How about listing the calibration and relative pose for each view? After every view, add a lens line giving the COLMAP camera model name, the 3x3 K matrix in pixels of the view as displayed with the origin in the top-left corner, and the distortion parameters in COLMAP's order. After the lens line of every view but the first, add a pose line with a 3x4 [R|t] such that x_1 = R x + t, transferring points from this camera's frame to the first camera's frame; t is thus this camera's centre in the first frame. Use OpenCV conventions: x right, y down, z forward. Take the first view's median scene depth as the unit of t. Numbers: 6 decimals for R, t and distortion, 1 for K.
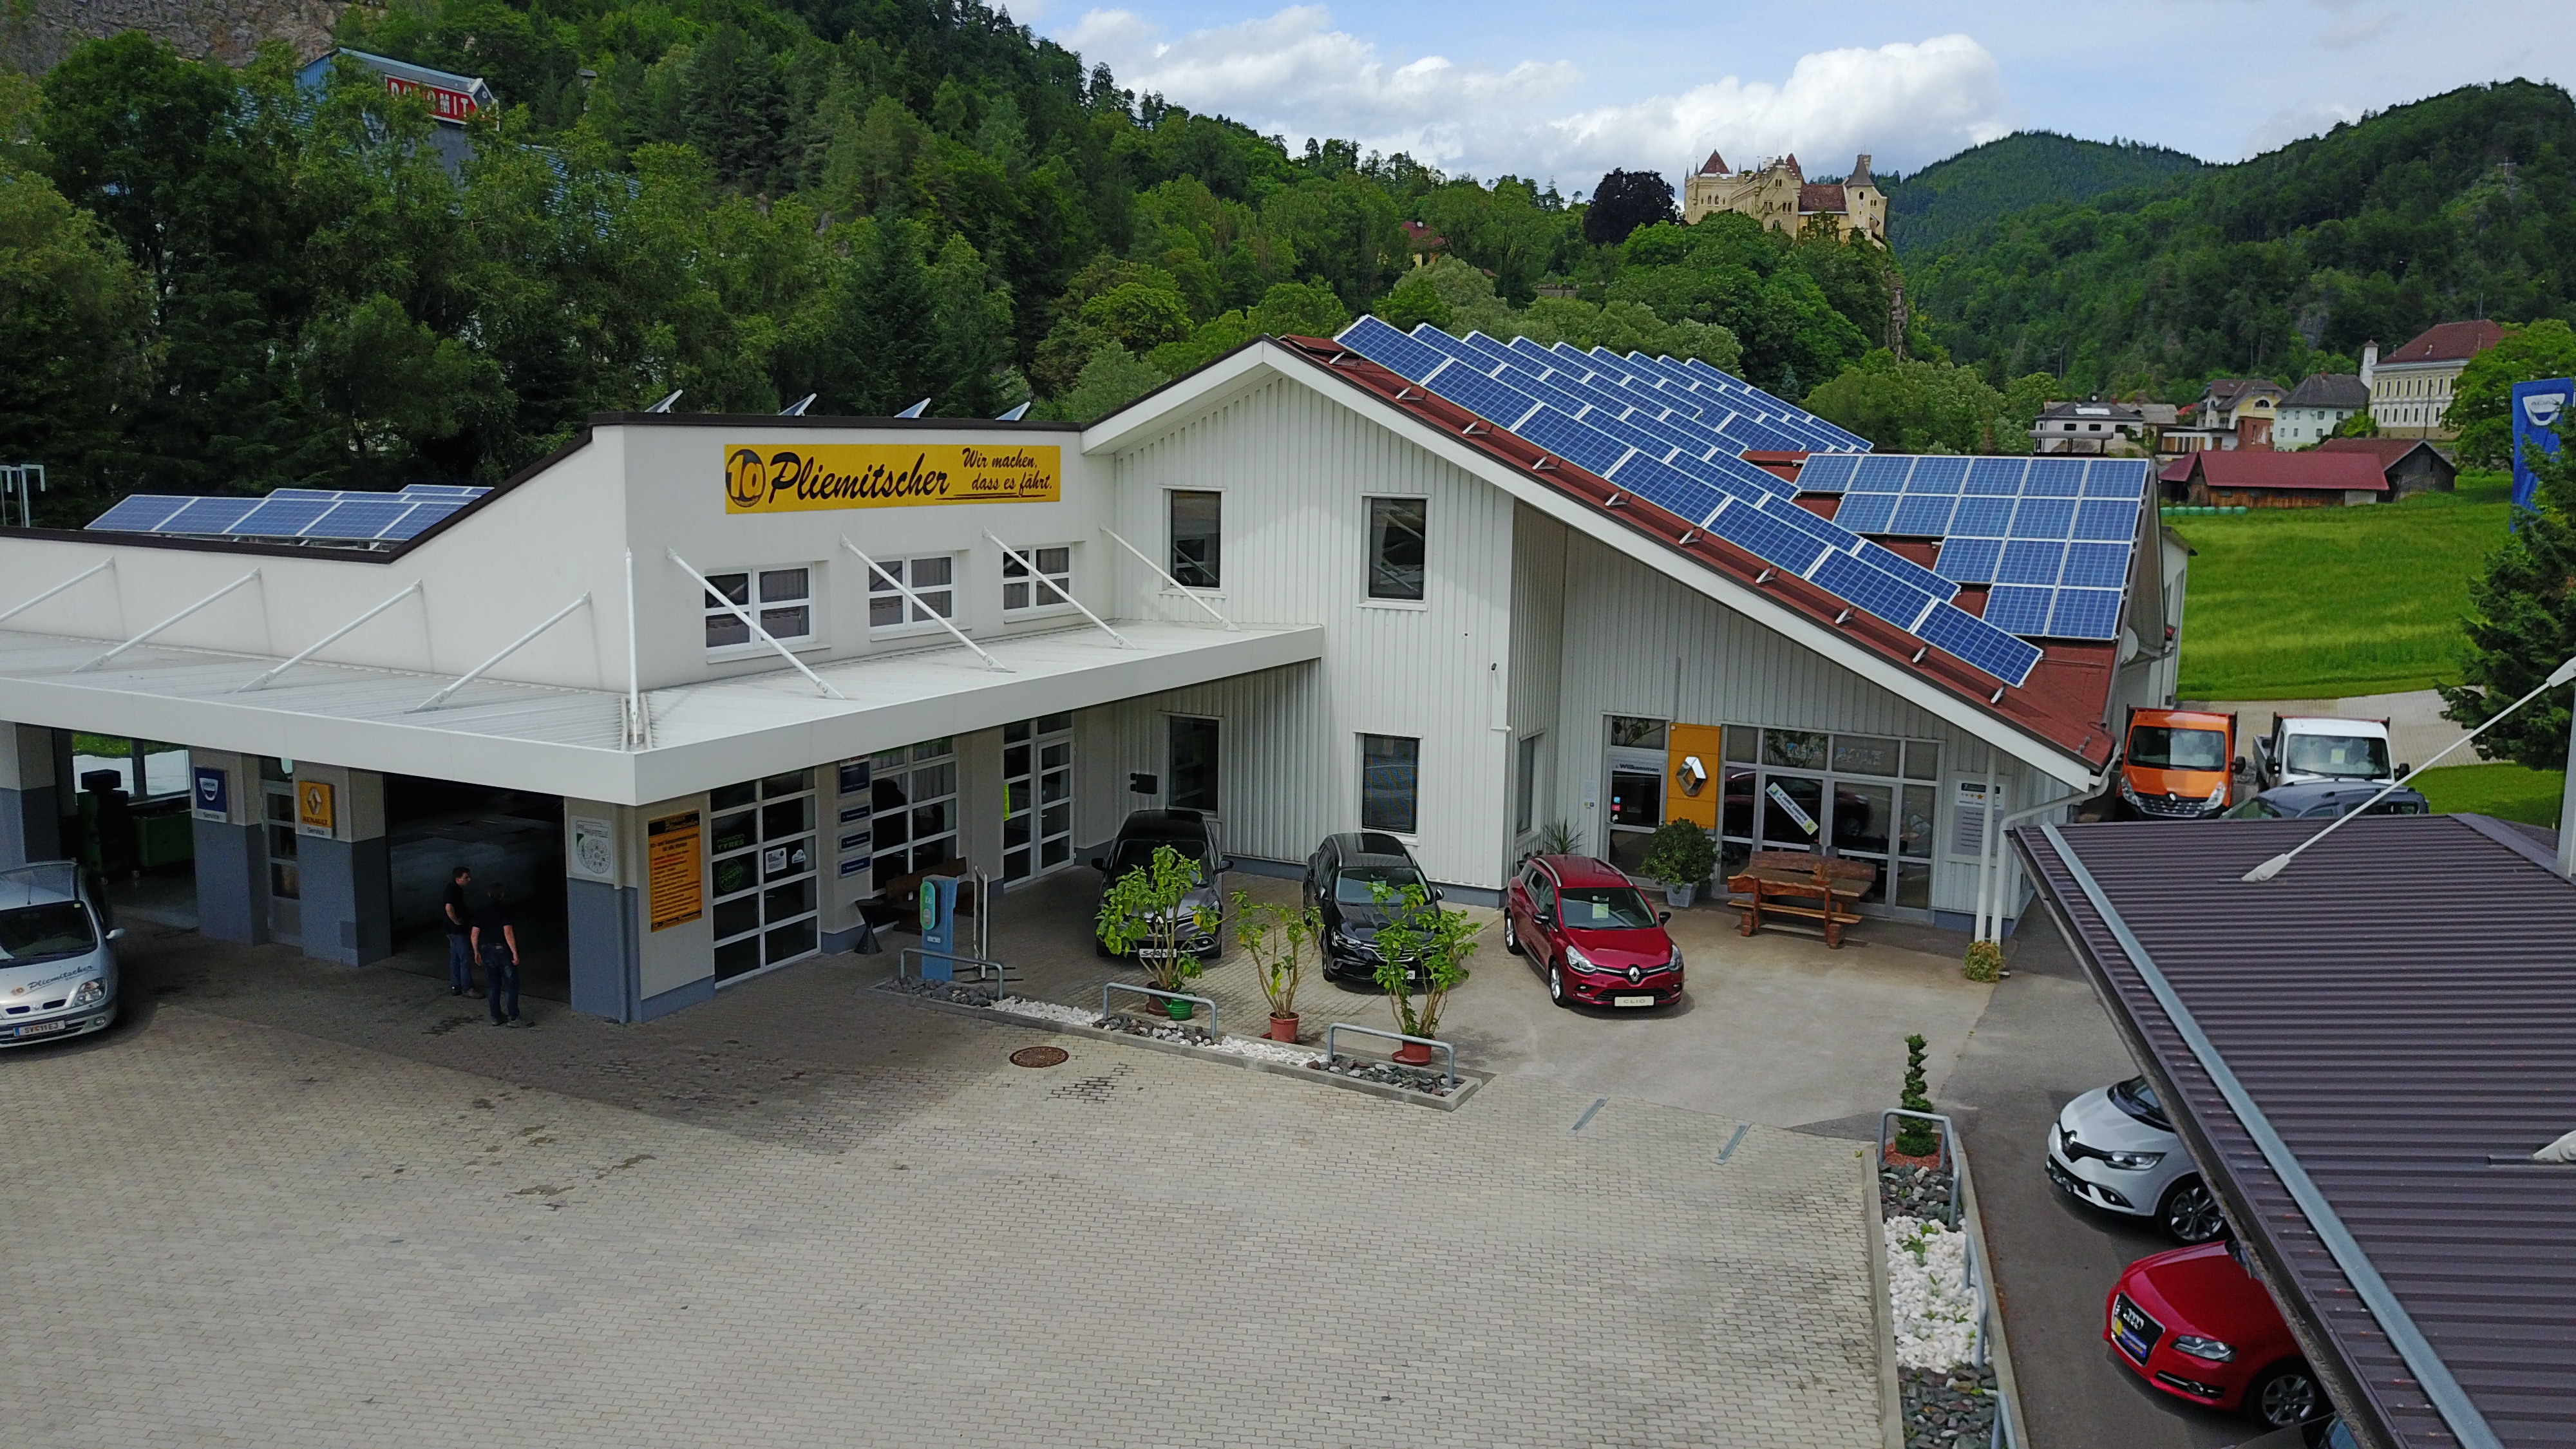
lens RADIAL K [[1995.4, 0, 1296.9], [0, 1995.4, 710.5], [0, 0, 1]] dist [0.002680, -0.009139]
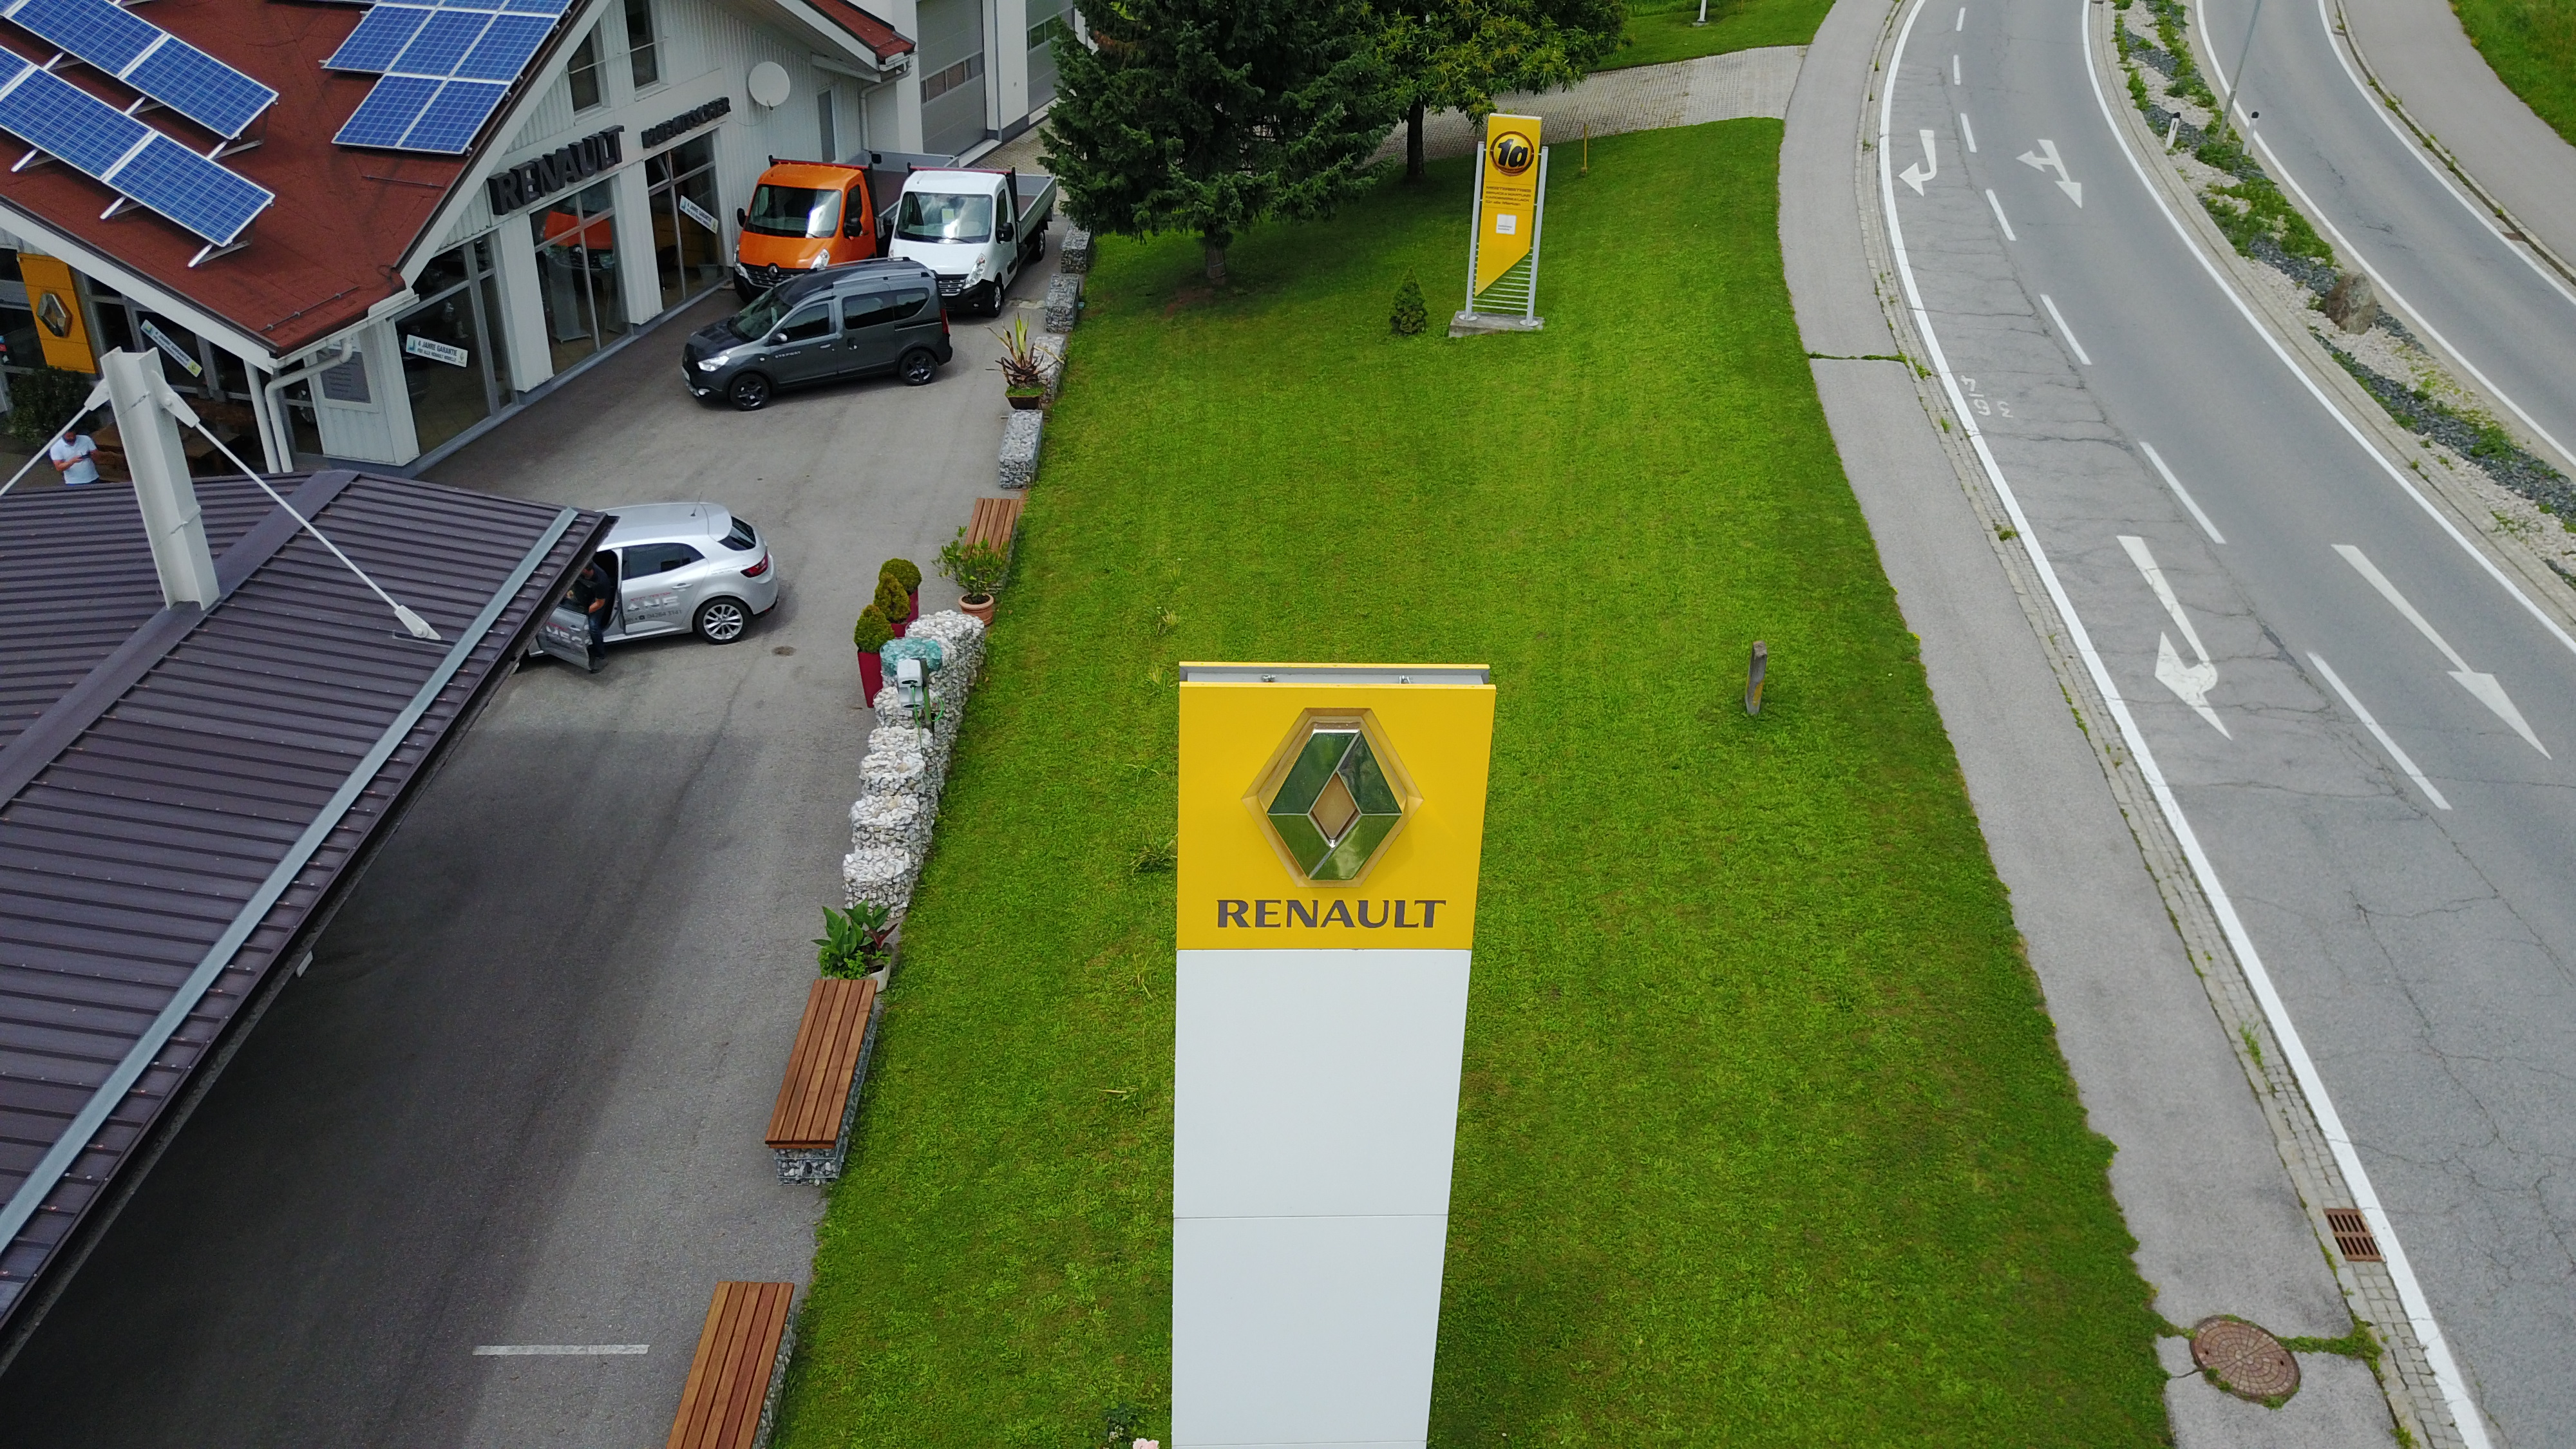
lens RADIAL K [[1995.4, 0, 1306.1], [0, 1995.4, 719.0], [0, 0, 1]] dist [0.002680, -0.009139]
pose [[0.967836, -0.105939, 0.228189, 0.520291], [0.018101, 0.933990, 0.356841, -0.106056], [-0.250929, -0.341233, 0.905867, 0.003921]]
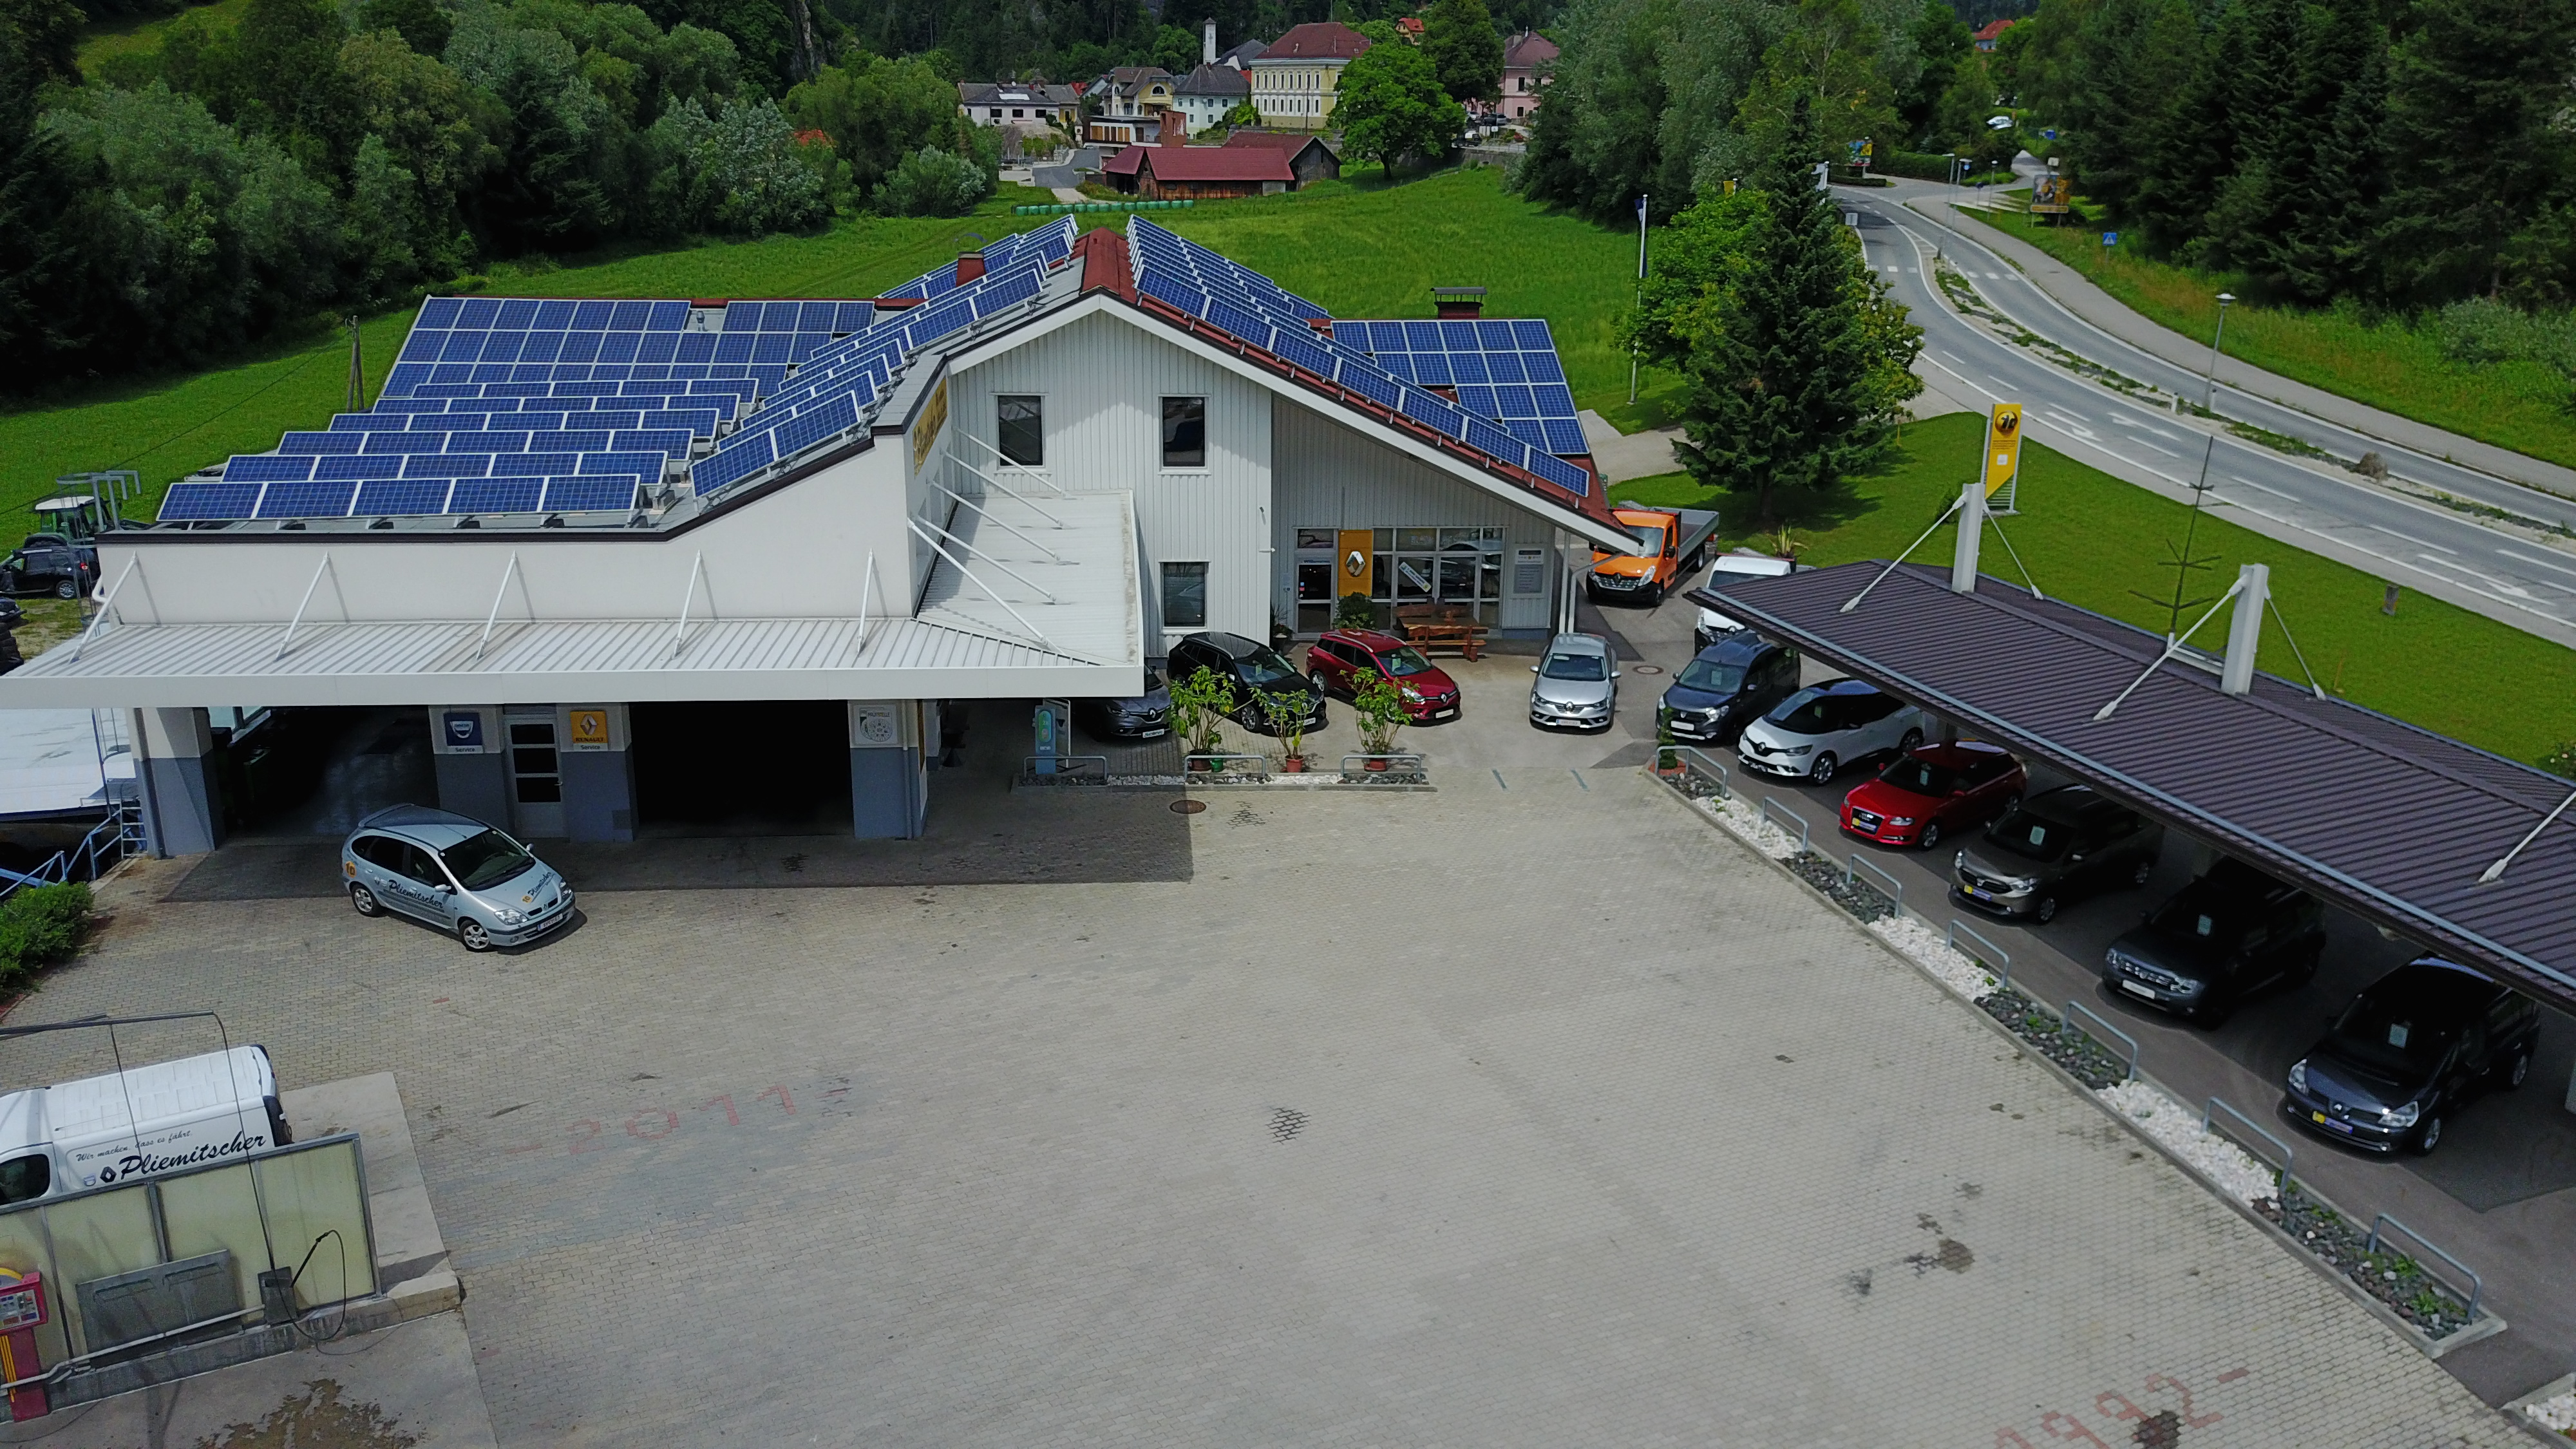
lens RADIAL K [[1995.4, 0, 1299.6], [0, 1995.4, 731.1], [0, 0, 1]] dist [0.002680, -0.009139]
pose [[0.851953, -0.164944, 0.496961, -0.629917], [0.076266, 0.978057, 0.193879, -0.142081], [-0.518035, -0.127274, 0.845837, -0.292779]]
